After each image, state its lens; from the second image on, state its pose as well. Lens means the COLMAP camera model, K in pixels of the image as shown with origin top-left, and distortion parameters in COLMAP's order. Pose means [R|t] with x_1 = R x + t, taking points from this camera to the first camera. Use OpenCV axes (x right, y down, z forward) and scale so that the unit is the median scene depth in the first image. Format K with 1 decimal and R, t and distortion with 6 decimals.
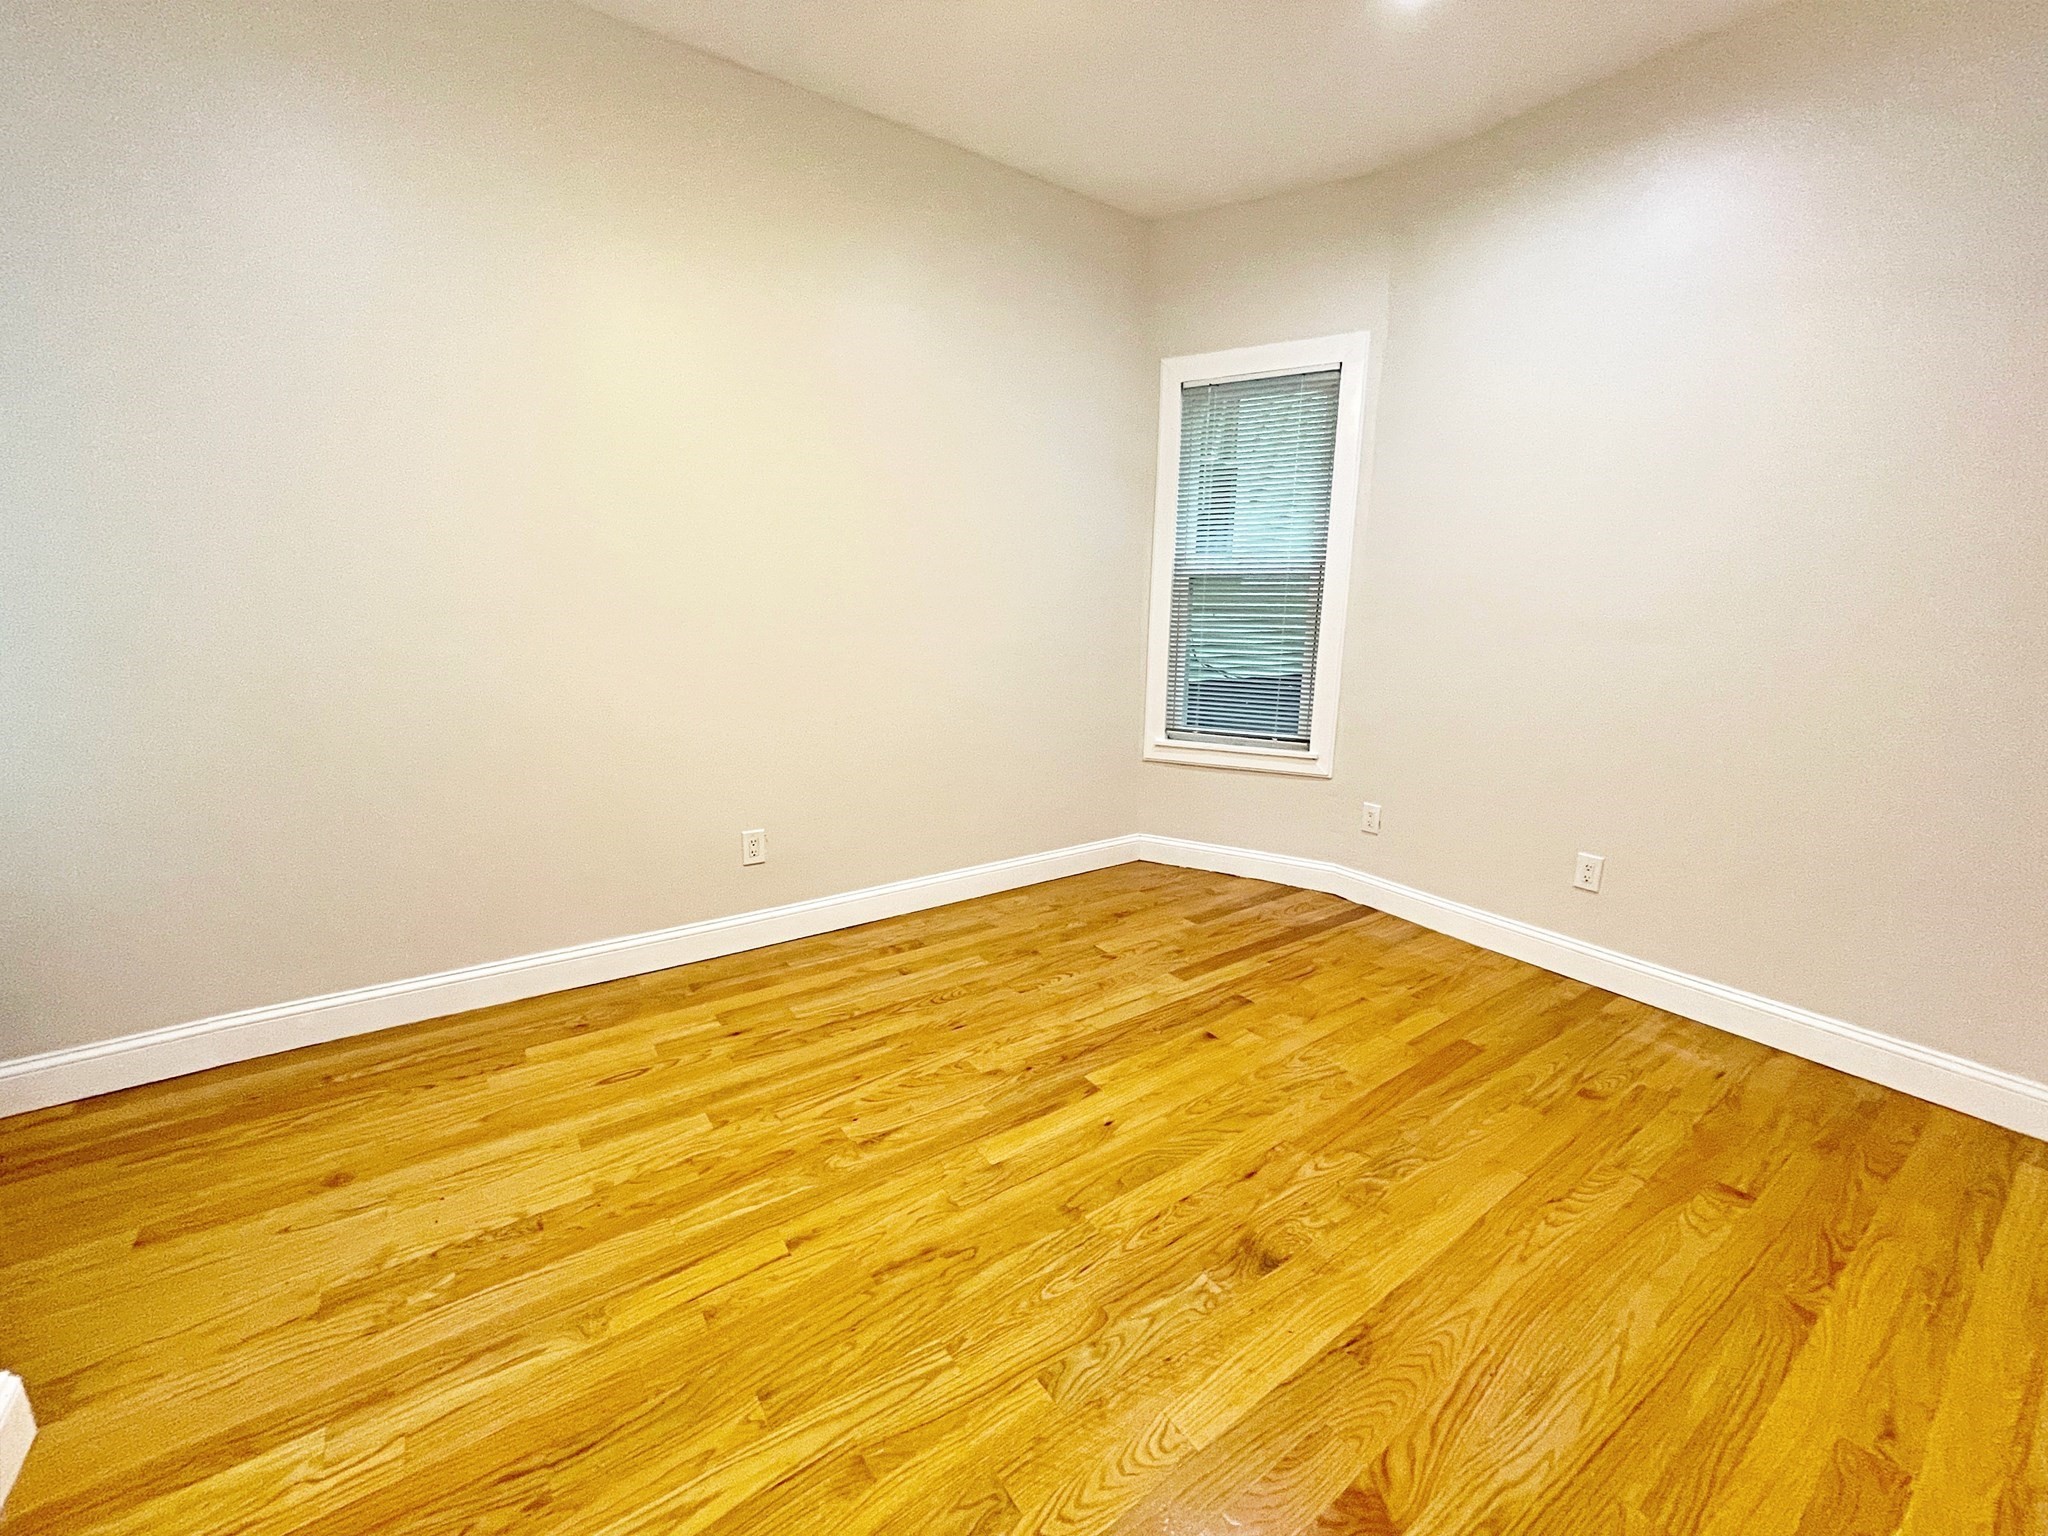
lens RADIAL K [[833.2, 0, 1031.4], [0, 833.2, 765.4], [0, 0, 1]] dist [0.000265, 0.000156]
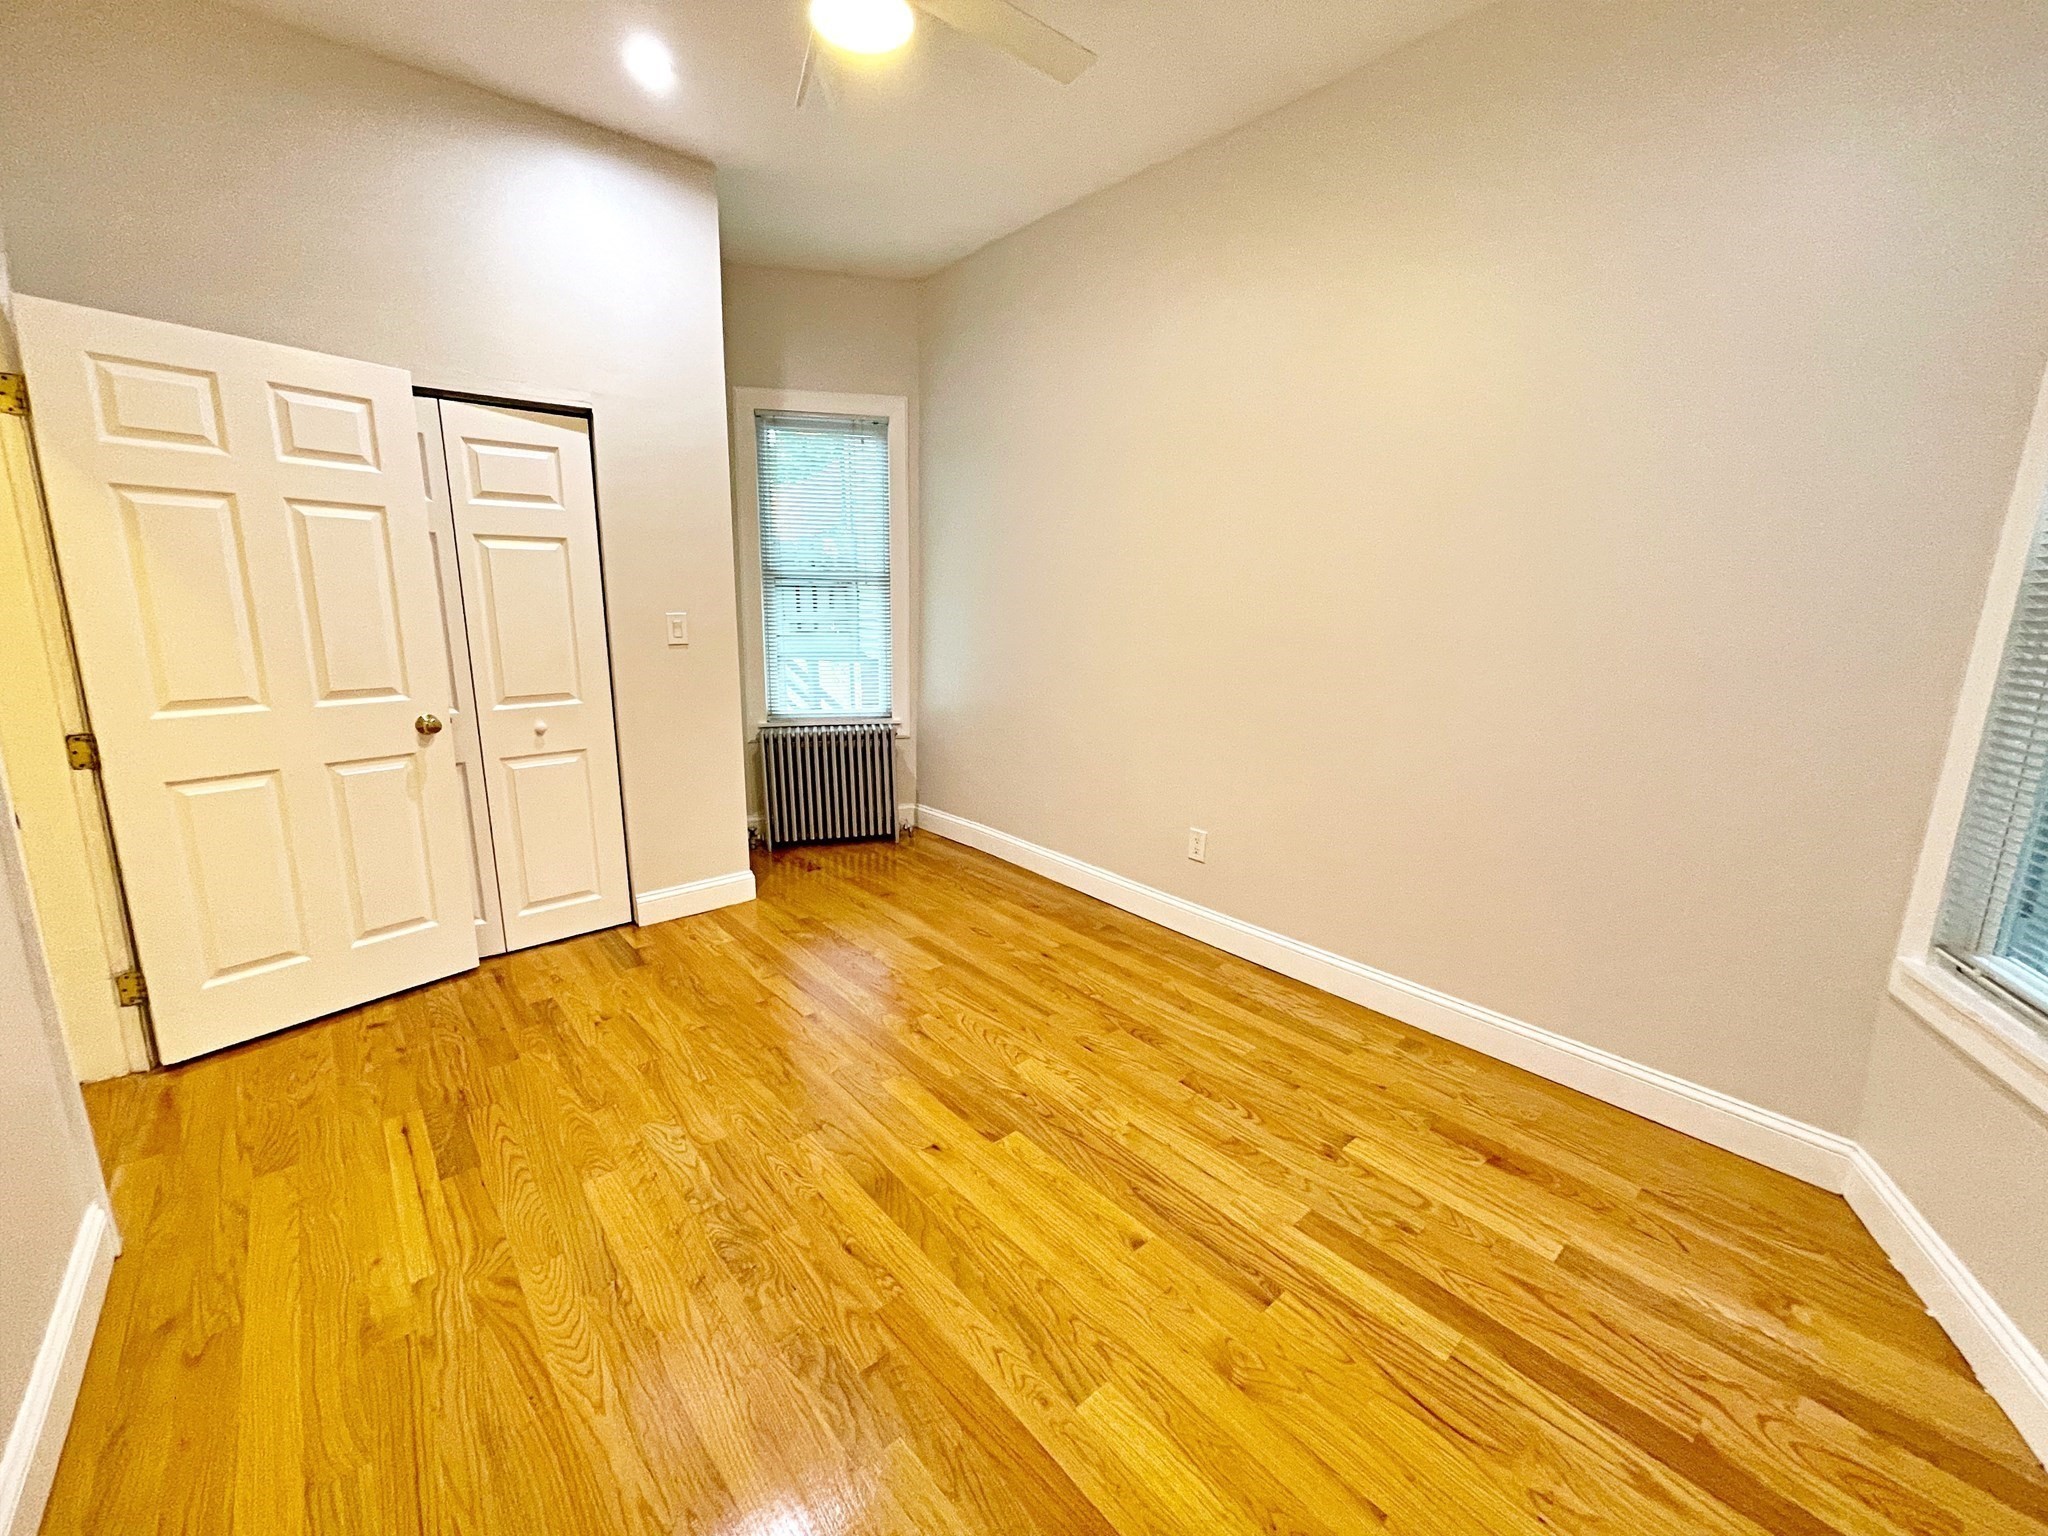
lens RADIAL K [[833.2, 0, 1031.4], [0, 833.2, 765.4], [0, 0, 1]] dist [0.000265, 0.000156]
pose [[0.095225, 0.192101, -0.976744, 0.917010], [-0.212646, 0.962480, 0.168564, -0.185227], [0.972478, 0.191650, 0.132502, 0.832379]]
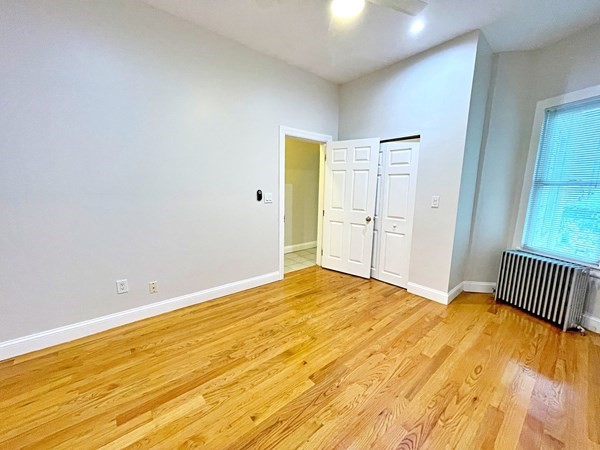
lens RADIAL K [[244.1, 0, 302.2], [0, 244.1, 224.2], [0, 0, 1]] dist [0.000265, 0.000156]
pose [[-0.996457, -0.017108, -0.082344, 0.172928], [-0.045145, 0.934887, 0.352063, -0.343059], [0.070959, 0.354533, -0.932347, 1.547645]]
